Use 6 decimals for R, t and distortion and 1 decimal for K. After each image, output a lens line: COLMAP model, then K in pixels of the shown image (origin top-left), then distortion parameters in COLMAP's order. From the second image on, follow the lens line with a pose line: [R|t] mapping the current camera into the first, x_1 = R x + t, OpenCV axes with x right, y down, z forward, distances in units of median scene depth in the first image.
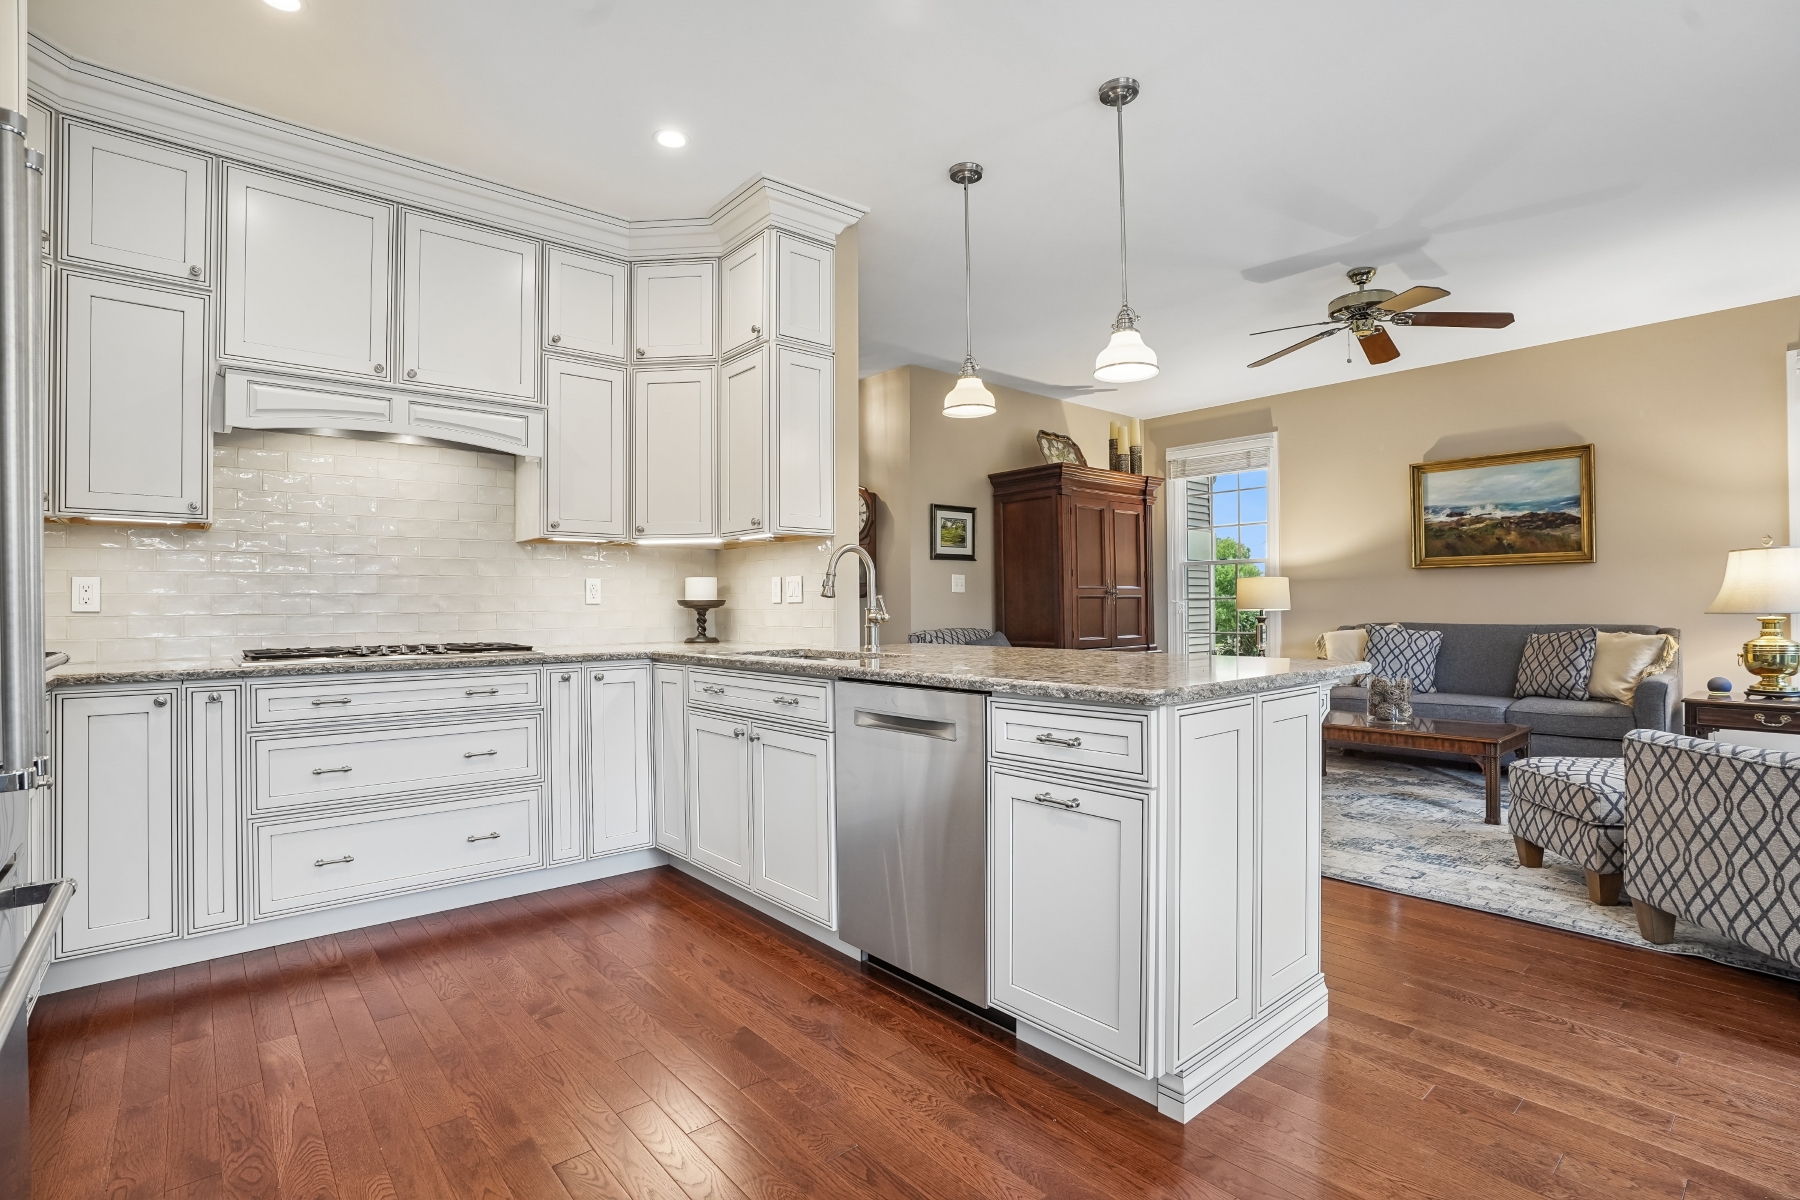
lens RADIAL K [[839.0, 0, 890.3], [0, 839.0, 601.6], [0, 0, 1]] dist [-0.069294, 0.026483]
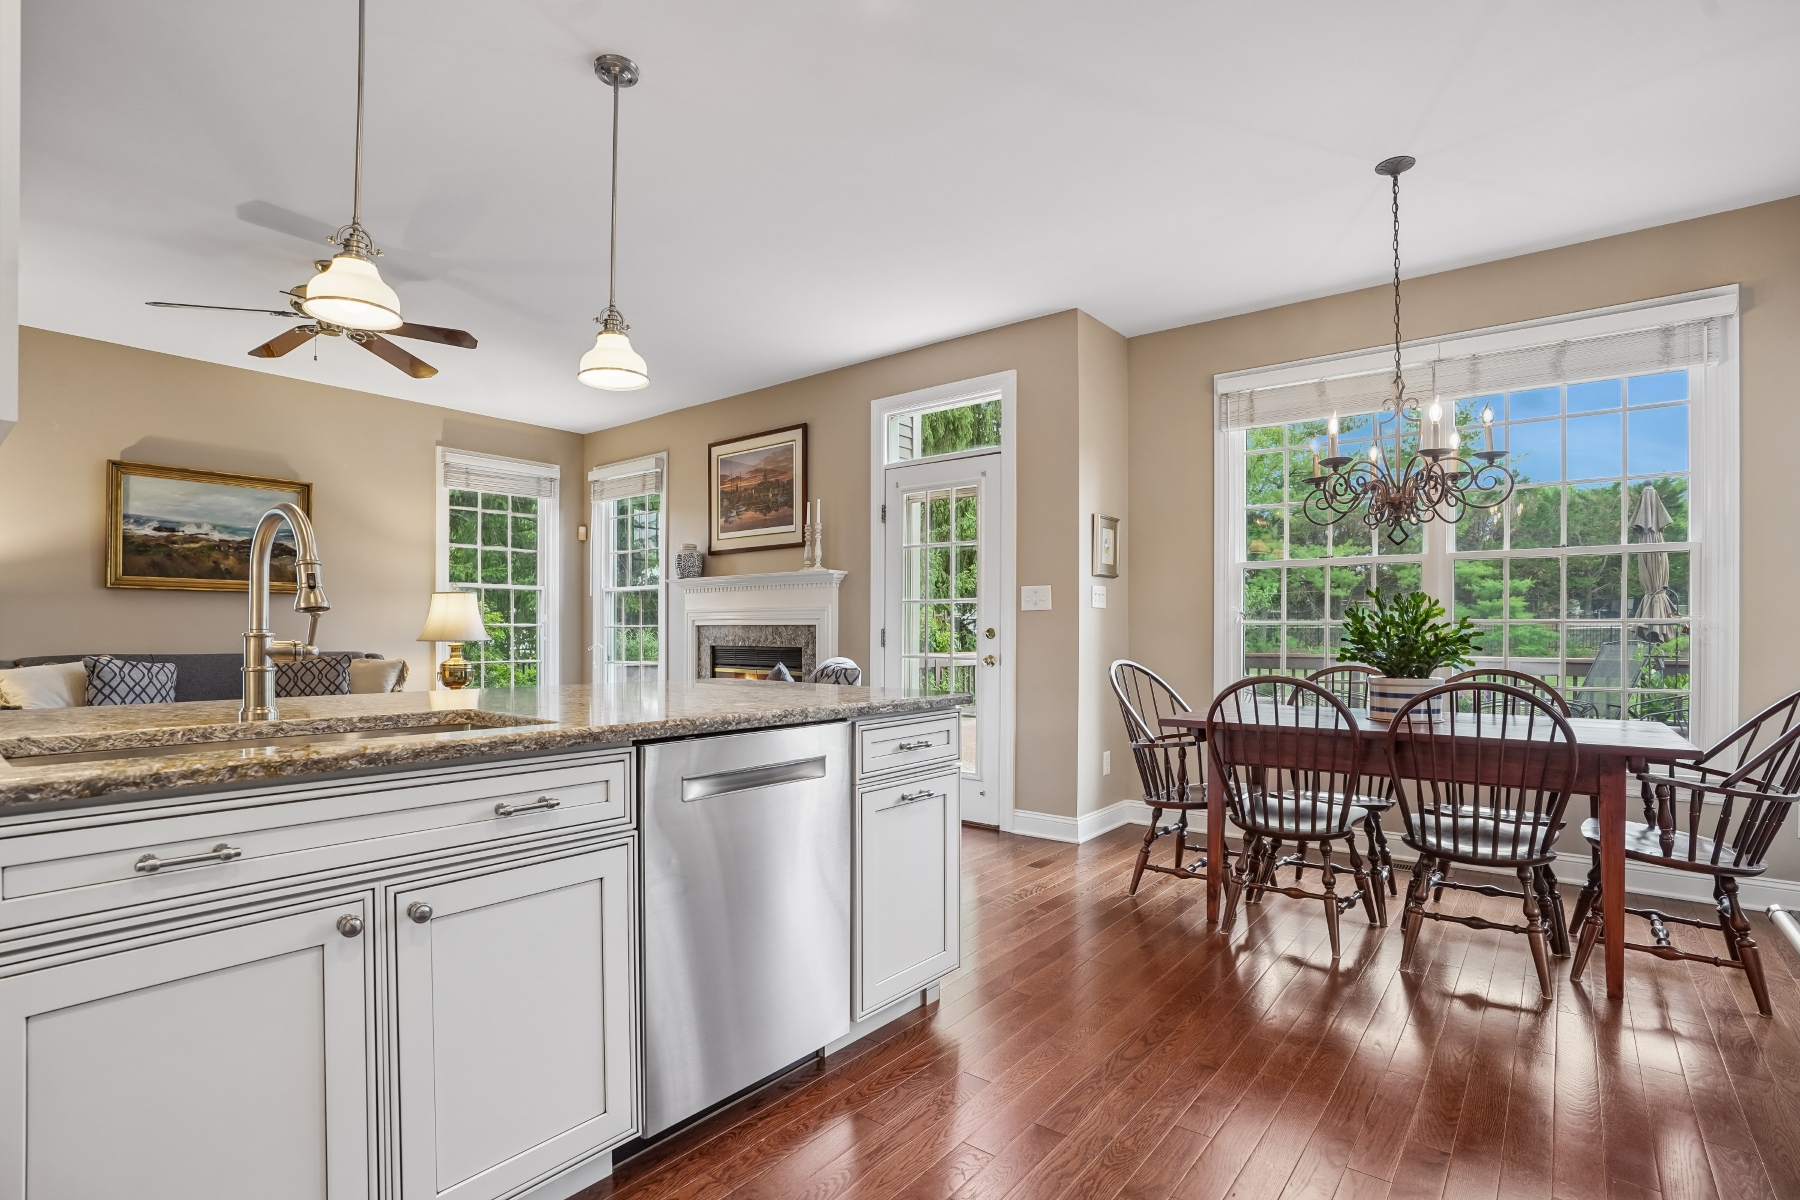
lens RADIAL K [[856.7, 0, 897.7], [0, 856.7, 636.1], [0, 0, 1]] dist [-0.083878, 0.034170]
pose [[-0.193189, 0.001948, 0.981160, -0.439026], [-0.007739, 0.999964, -0.003509, 0.006258], [-0.981131, -0.008271, -0.193167, 0.552793]]
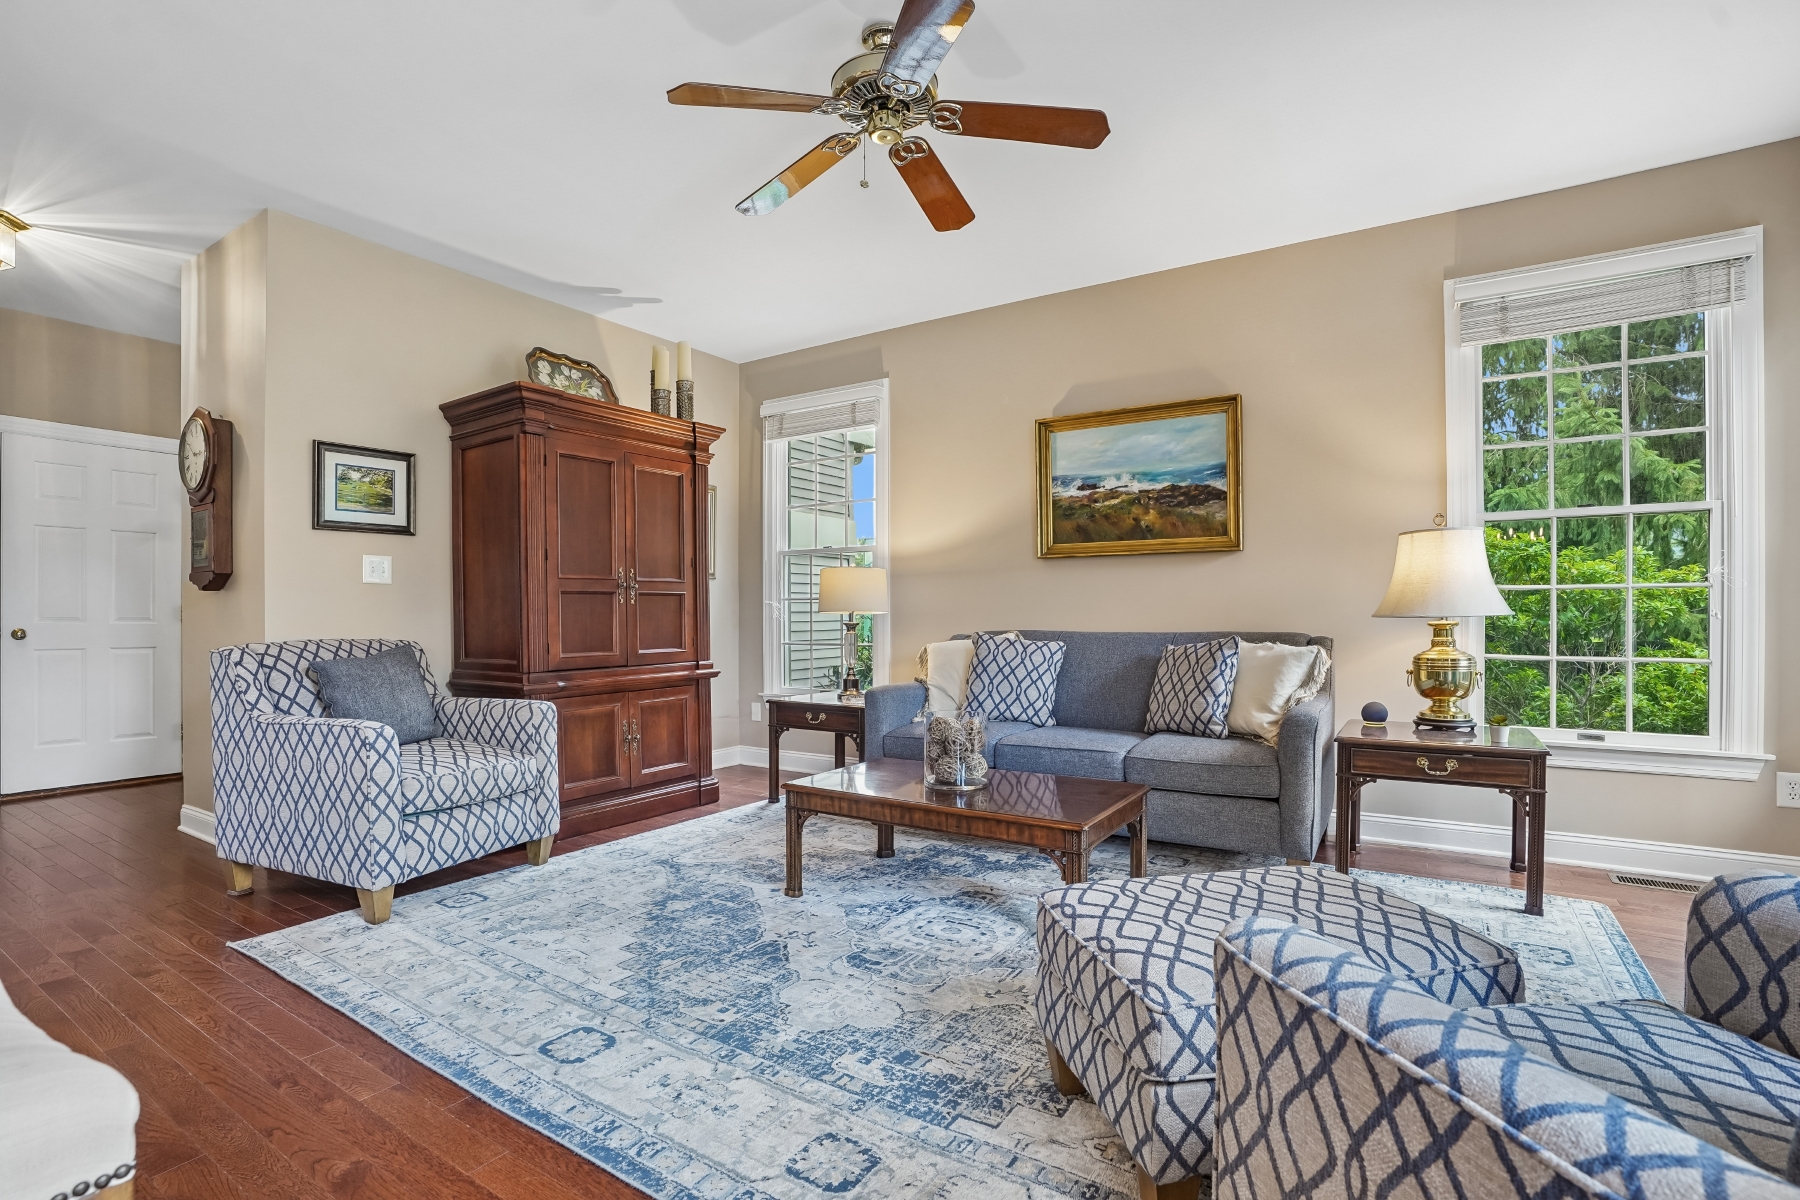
lens RADIAL K [[841.6, 0, 898.3], [0, 841.6, 612.7], [0, 0, 1]] dist [-0.073155, 0.028961]
pose [[0.957142, 0.003384, 0.289599, 0.416768], [-0.004195, 0.999989, 0.002178, 0.012116], [-0.289588, -0.003299, 0.957146, 0.426492]]
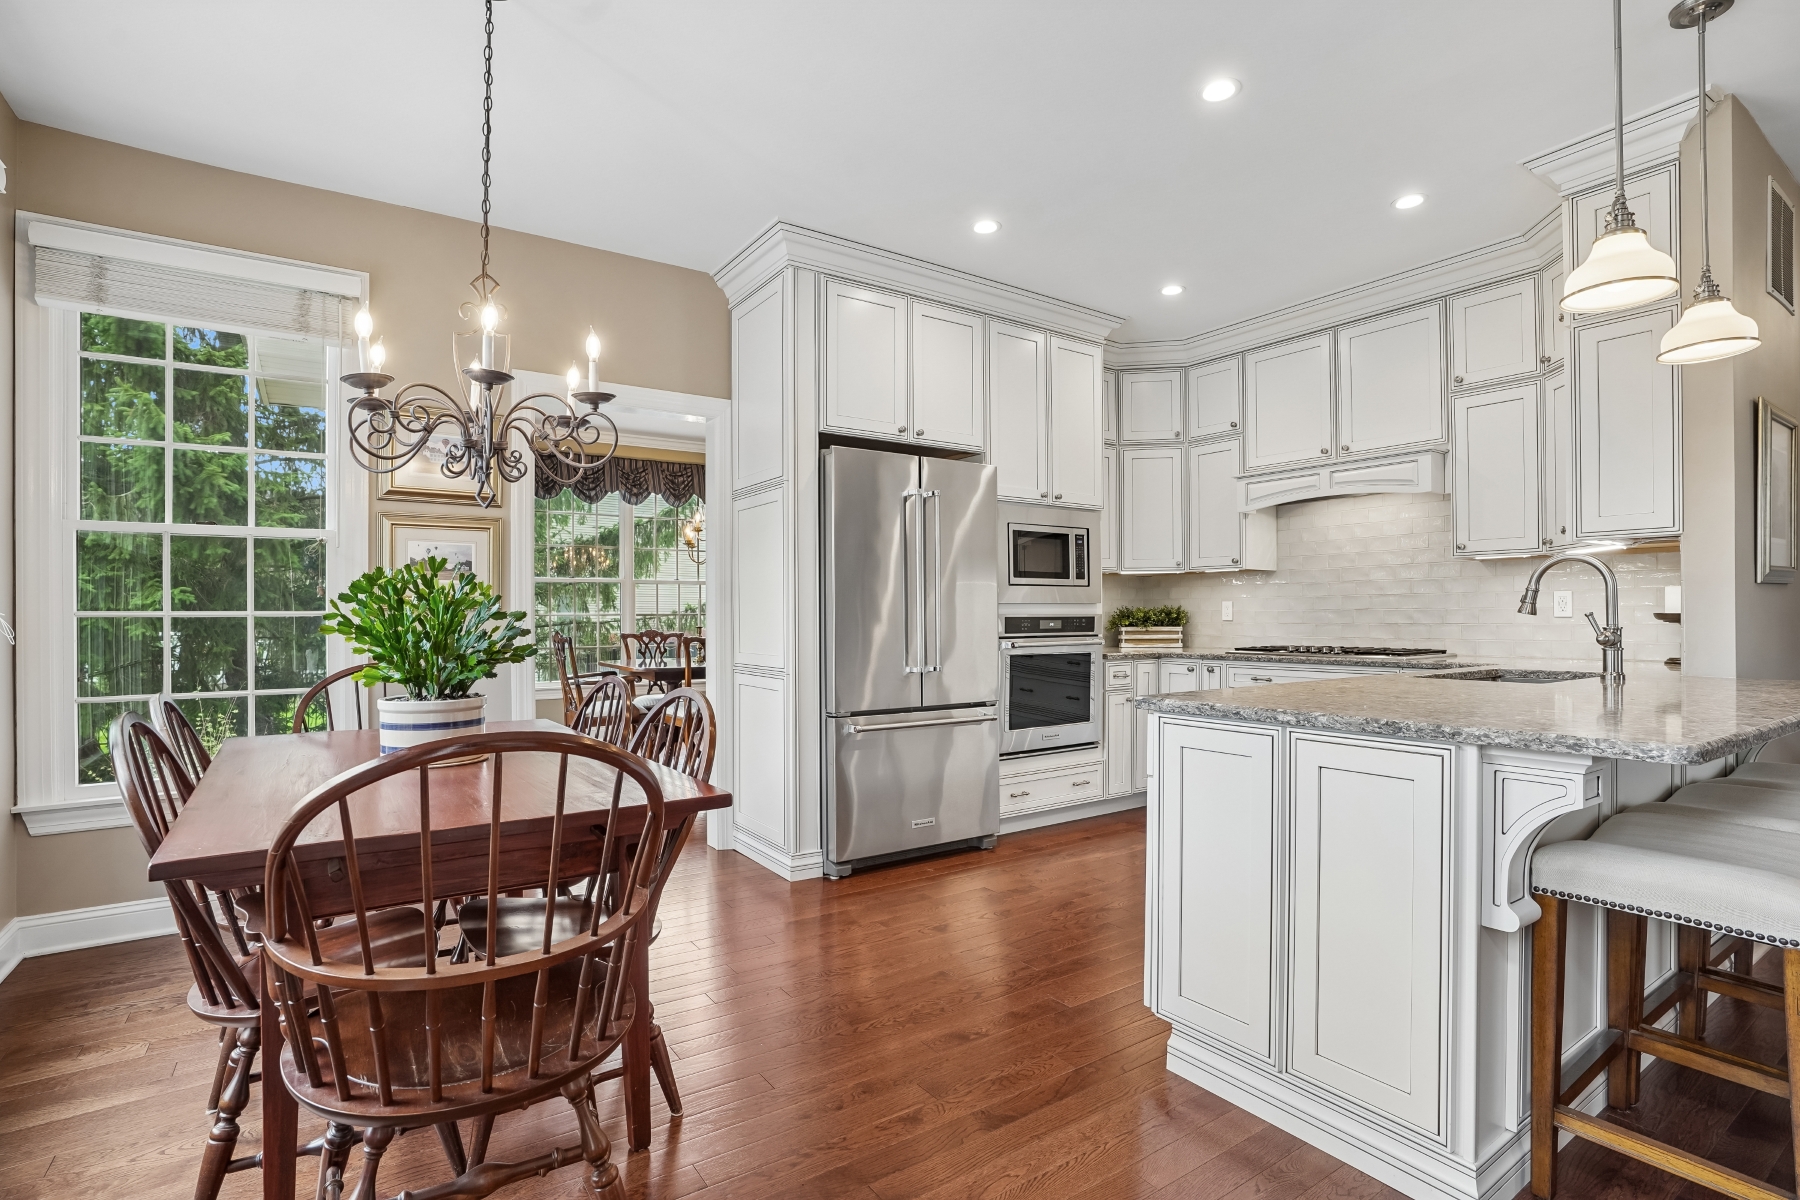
lens RADIAL K [[864.6, 0, 896.1], [0, 864.6, 615.3], [0, 0, 1]] dist [-0.040749, 0.000307]
pose [[-0.103059, 0.006431, -0.994654, 0.677361], [0.009647, 0.999939, 0.005466, -0.011692], [0.994628, -0.009032, -0.103115, 0.300834]]
